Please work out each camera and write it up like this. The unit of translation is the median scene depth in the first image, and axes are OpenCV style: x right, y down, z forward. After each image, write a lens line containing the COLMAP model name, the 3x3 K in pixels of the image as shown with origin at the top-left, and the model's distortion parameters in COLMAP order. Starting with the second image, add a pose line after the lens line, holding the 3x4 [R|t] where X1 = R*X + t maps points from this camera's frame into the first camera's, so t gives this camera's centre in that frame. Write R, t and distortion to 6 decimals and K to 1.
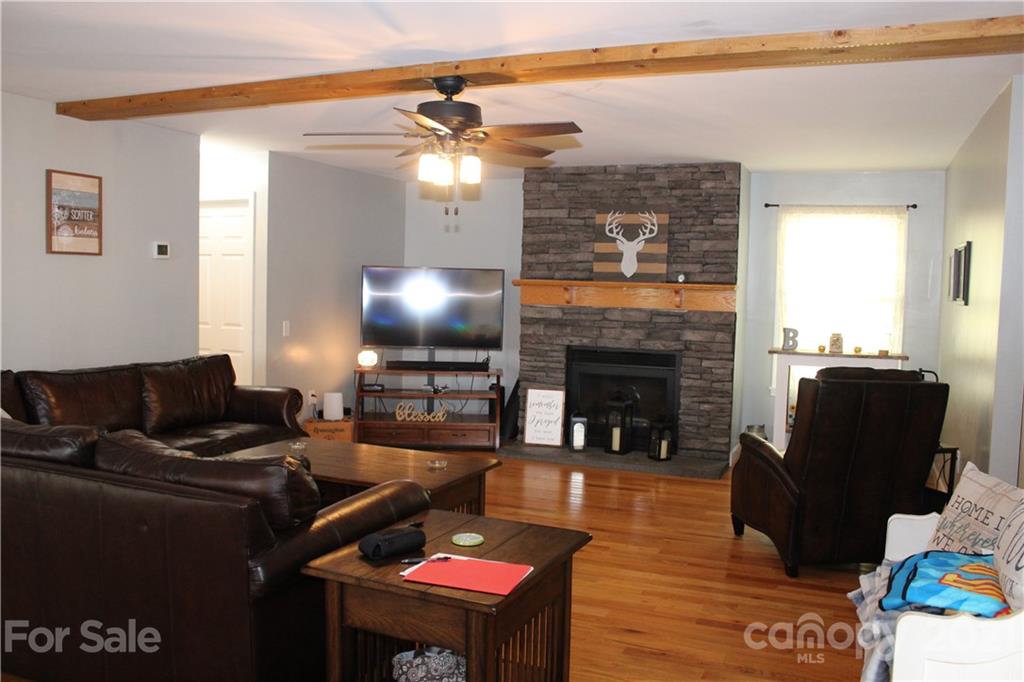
lens RADIAL K [[863.8, 0, 512.0], [0, 863.8, 341.0], [0, 0, 1]] dist [-0.183156, 0.163709]
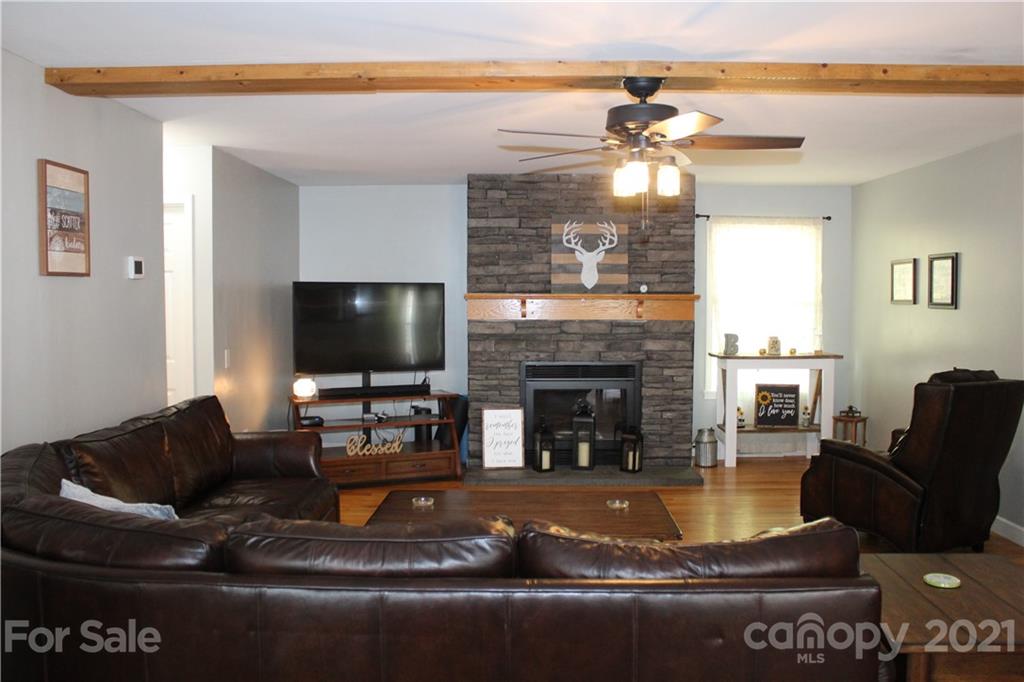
lens RADIAL K [[863.8, 0, 512.0], [0, 863.8, 341.0], [0, 0, 1]] dist [-0.183156, 0.163709]
pose [[0.927423, -0.043682, 0.371455, -0.315717], [0.045588, 0.998954, 0.003654, -0.022404], [-0.371226, 0.013545, 0.928444, 0.123275]]
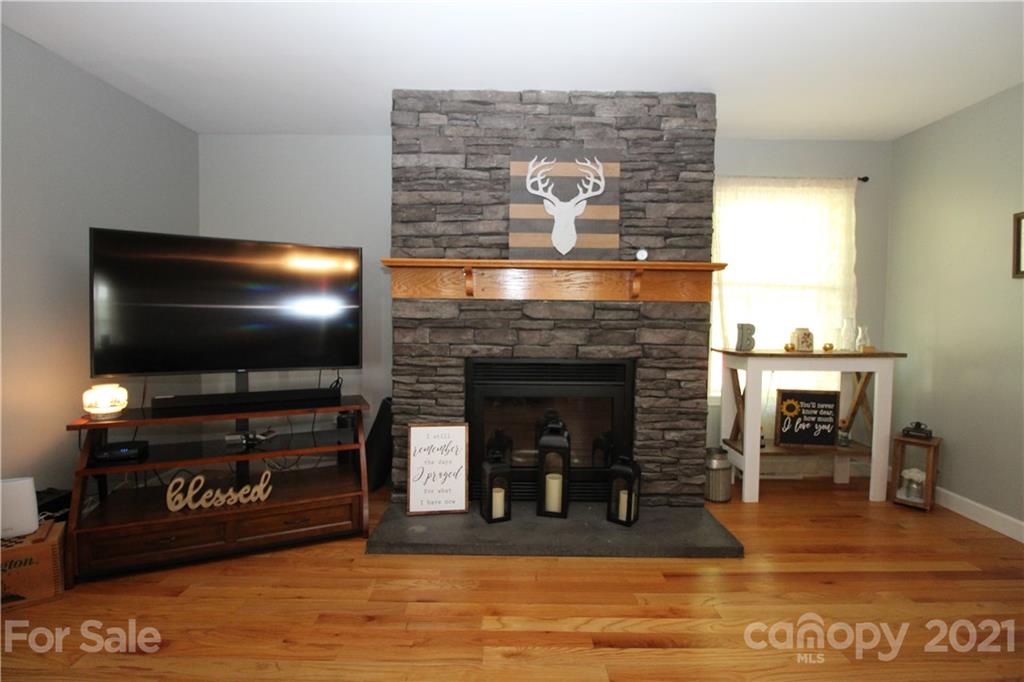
lens RADIAL K [[475.3, 0, 513.1], [0, 475.3, 332.3], [0, 0, 1]] dist [-0.000824, -0.006671]
pose [[0.921591, -0.028470, 0.387116, -0.049596], [0.036165, 0.999266, -0.012607, -0.009079], [-0.386473, 0.025619, 0.921945, 0.674476]]
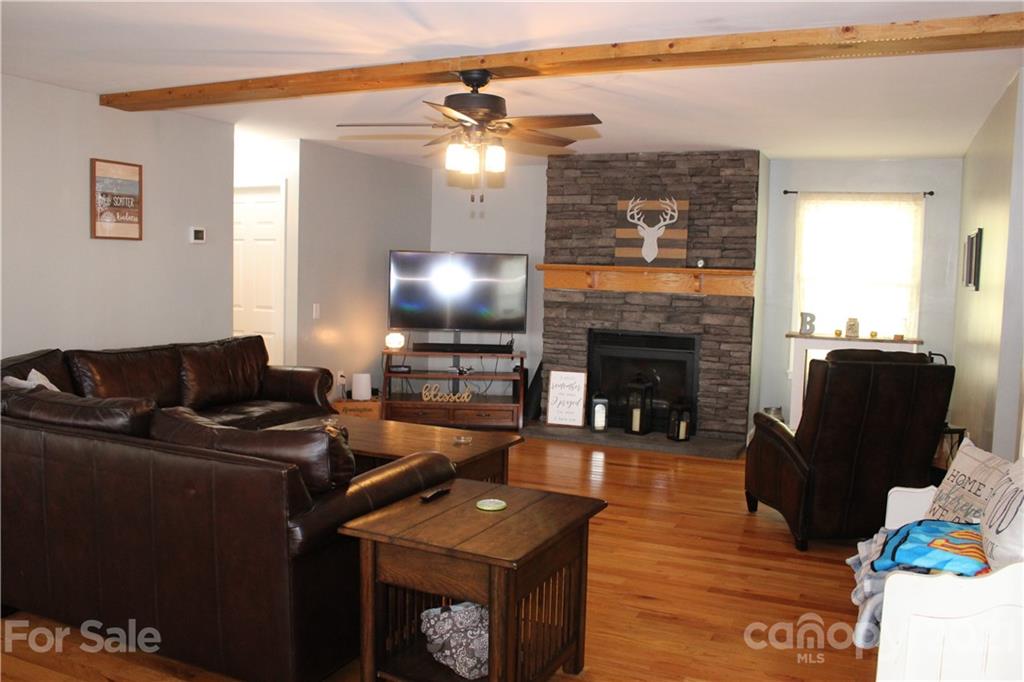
lens RADIAL K [[863.8, 0, 512.0], [0, 863.8, 341.0], [0, 0, 1]] dist [-0.183156, 0.163709]
pose [[0.999585, 0.004532, -0.028461, 0.001594], [-0.004040, 0.999842, 0.017319, 0.002678], [0.028535, -0.017197, 0.999445, -0.028926]]
